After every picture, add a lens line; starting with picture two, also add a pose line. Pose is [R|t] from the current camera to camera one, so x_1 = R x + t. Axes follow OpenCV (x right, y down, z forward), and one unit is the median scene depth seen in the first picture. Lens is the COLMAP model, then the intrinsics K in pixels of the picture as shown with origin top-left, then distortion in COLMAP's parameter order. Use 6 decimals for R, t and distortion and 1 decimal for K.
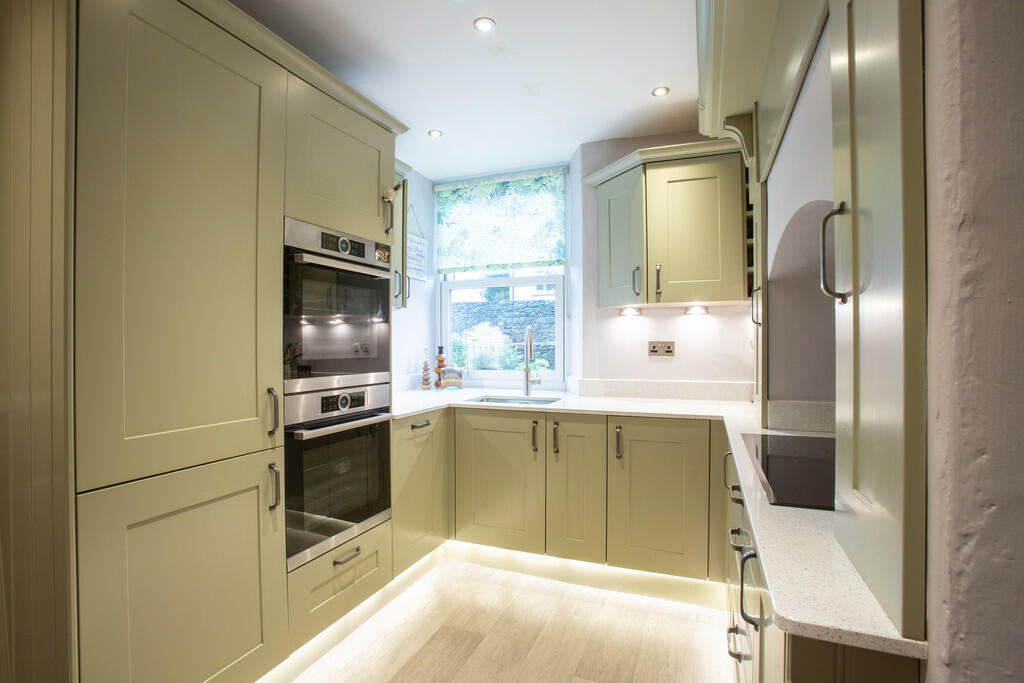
lens RADIAL K [[486.1, 0, 516.9], [0, 486.1, 339.5], [0, 0, 1]] dist [-0.081250, 0.040107]
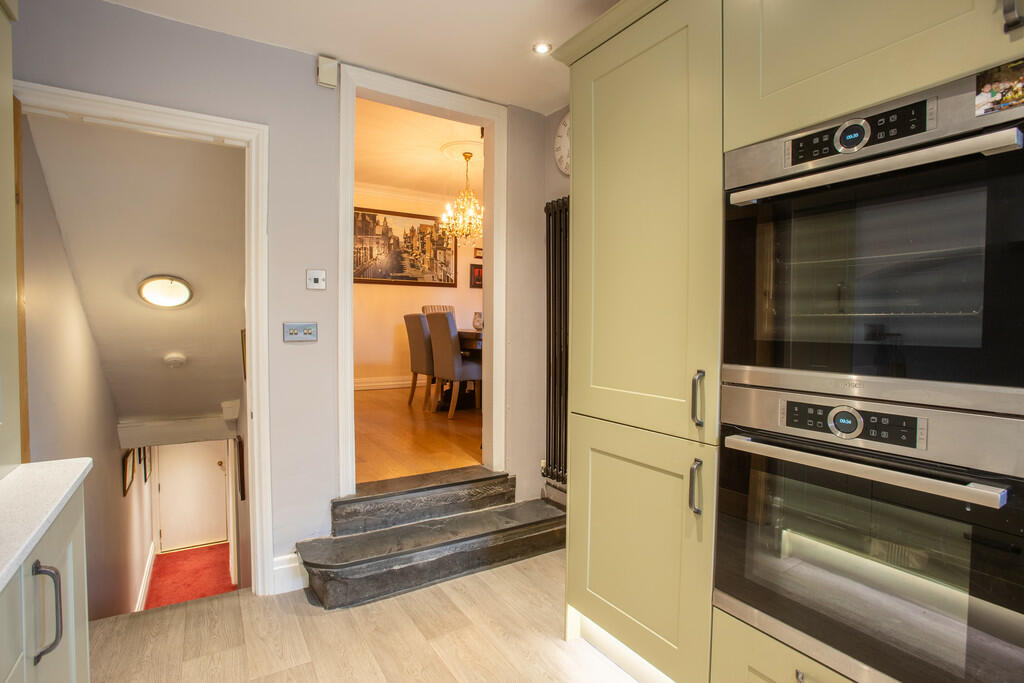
lens RADIAL K [[486.1, 0, 516.9], [0, 486.1, 339.5], [0, 0, 1]] dist [-0.081250, 0.040107]
pose [[-0.565261, 0.023904, -0.824566, 0.303976], [0.001780, 0.999613, 0.027758, 0.019537], [0.824910, 0.014223, -0.565085, 1.016035]]
